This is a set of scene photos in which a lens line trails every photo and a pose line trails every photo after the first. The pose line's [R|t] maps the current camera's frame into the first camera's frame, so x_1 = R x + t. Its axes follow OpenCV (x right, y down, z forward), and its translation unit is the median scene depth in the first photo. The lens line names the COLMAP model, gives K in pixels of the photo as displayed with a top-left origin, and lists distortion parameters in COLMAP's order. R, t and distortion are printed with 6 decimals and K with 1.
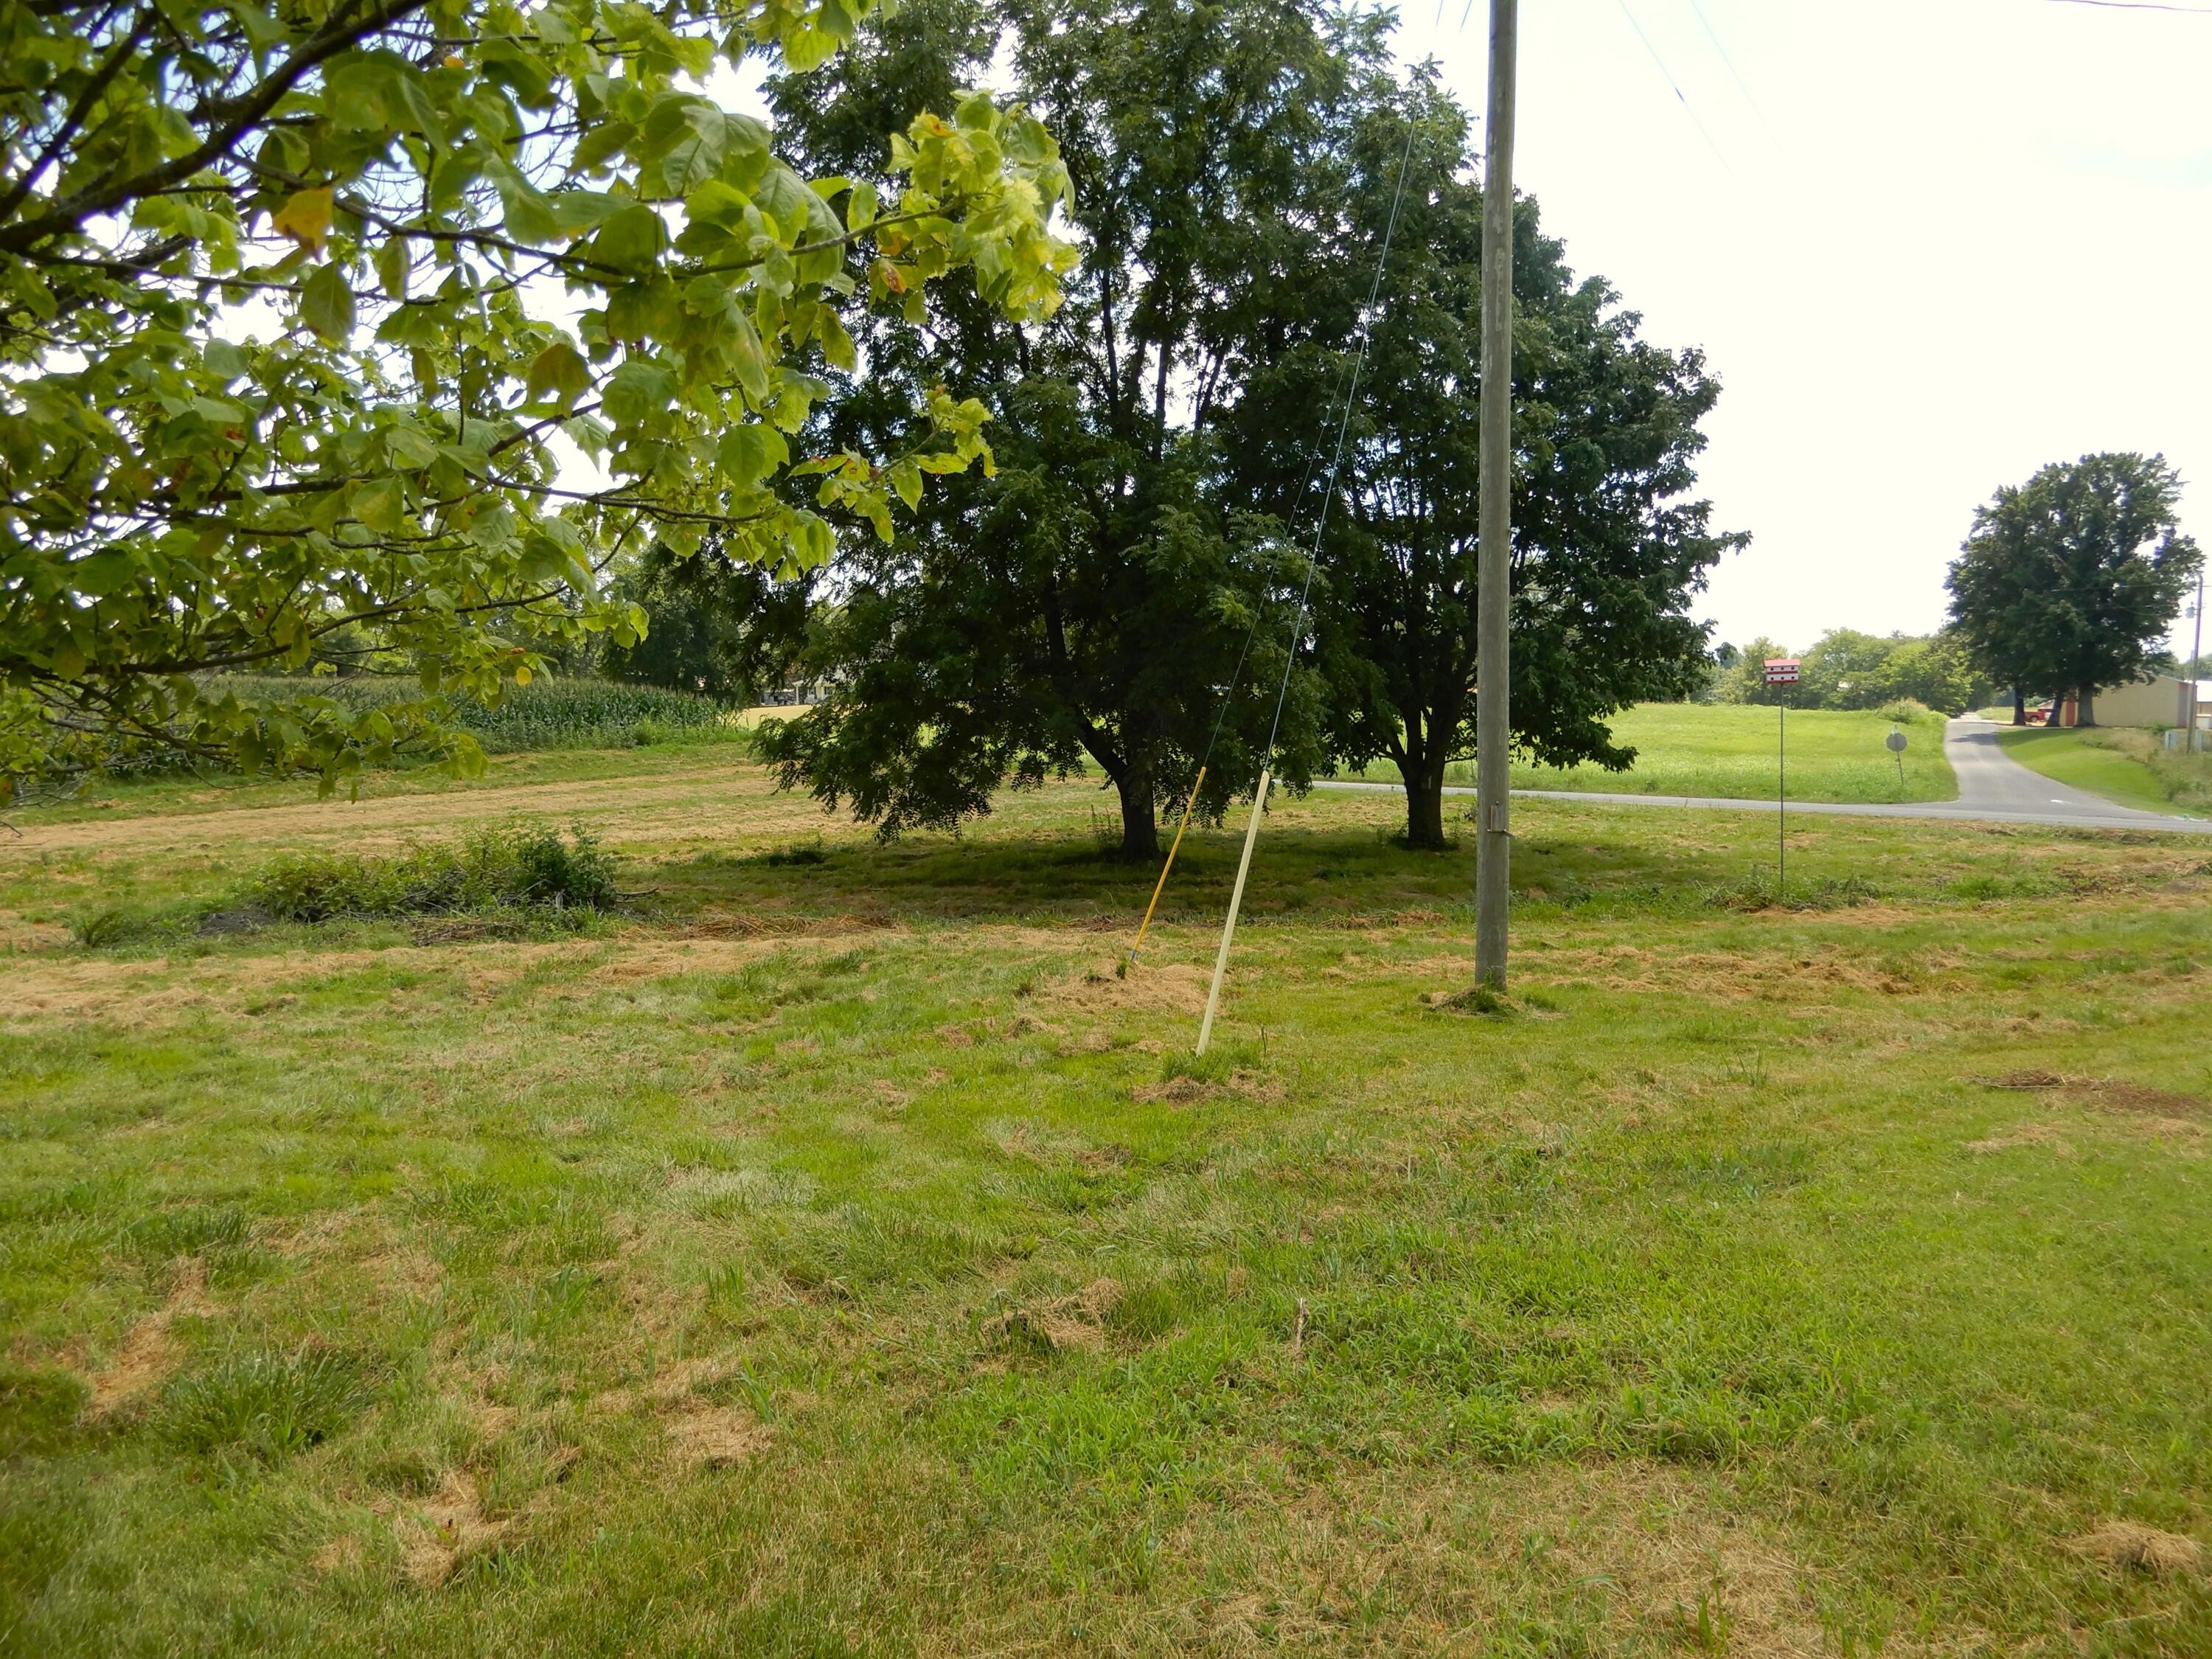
lens RADIAL K [[1576.4, 0, 1107.9], [0, 1576.4, 818.5], [0, 0, 1]] dist [0.044633, -0.031579]
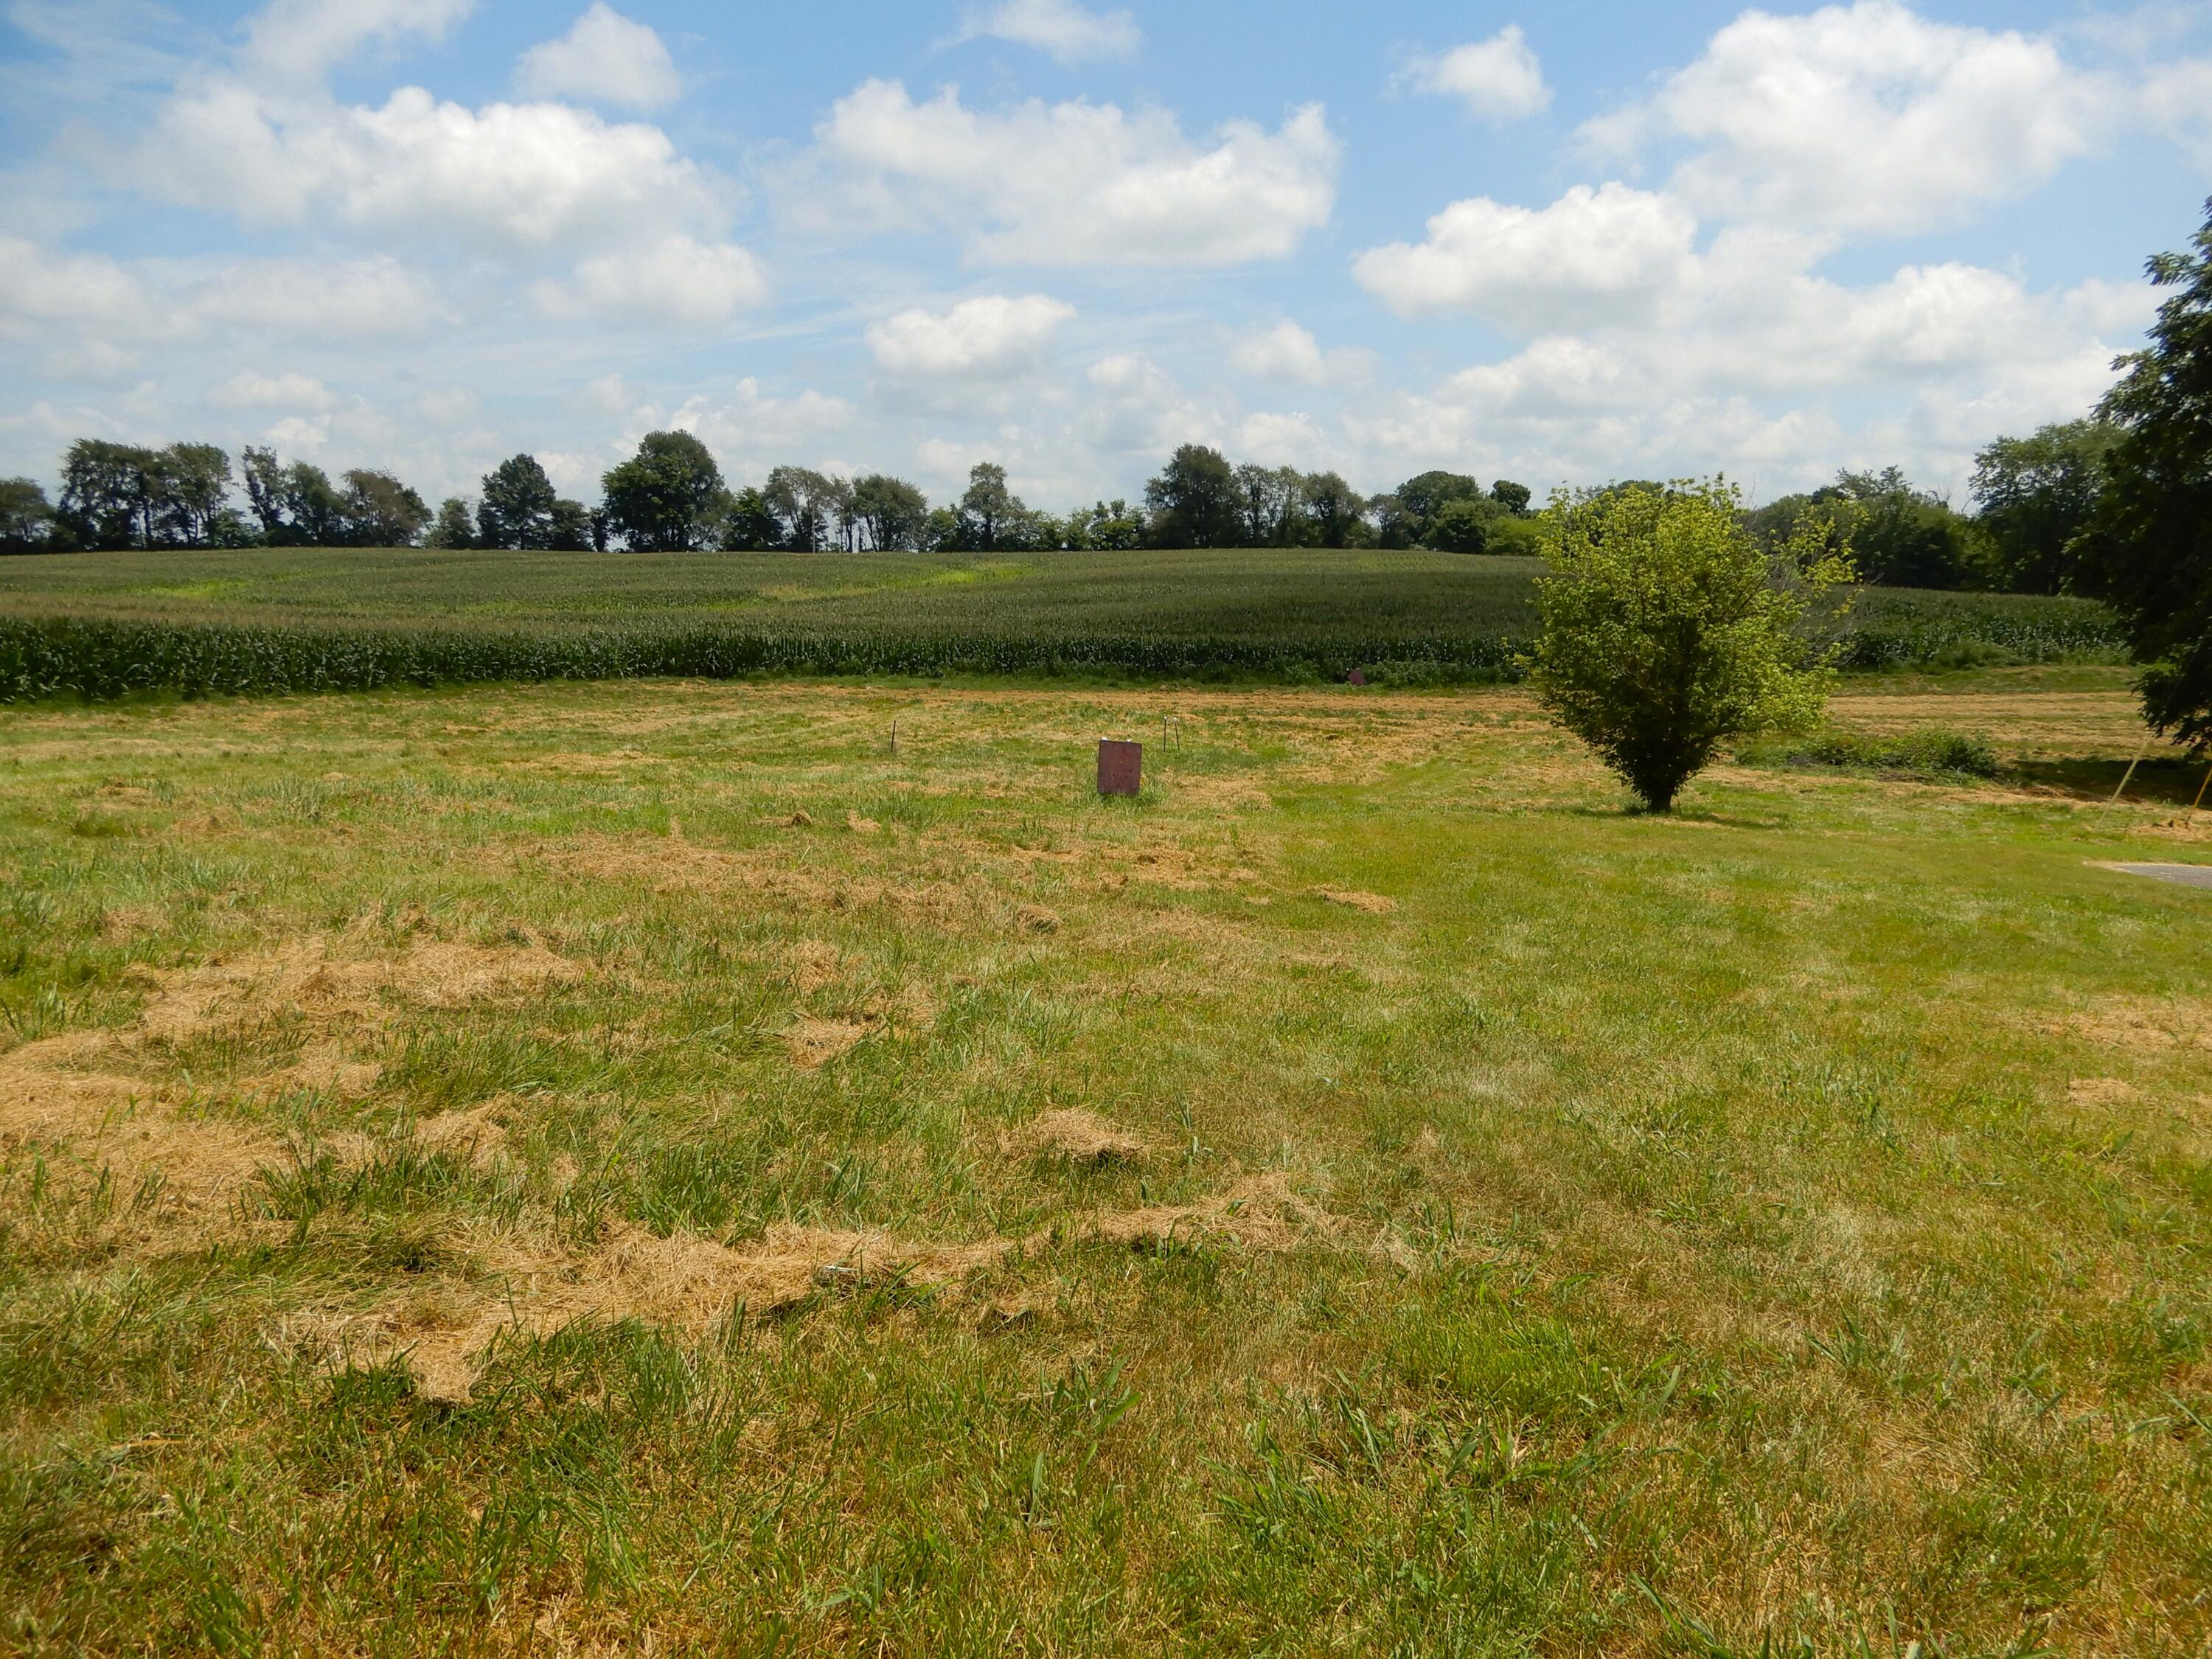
lens RADIAL K [[1544.6, 0, 1101.3], [0, 1544.6, 810.6], [0, 0, 1]] dist [0.004479, -0.008179]
pose [[0.588669, 0.133460, -0.797281, 0.539444], [-0.071114, 0.991003, 0.113382, -0.036135], [0.805240, -0.010047, 0.592864, -0.949251]]
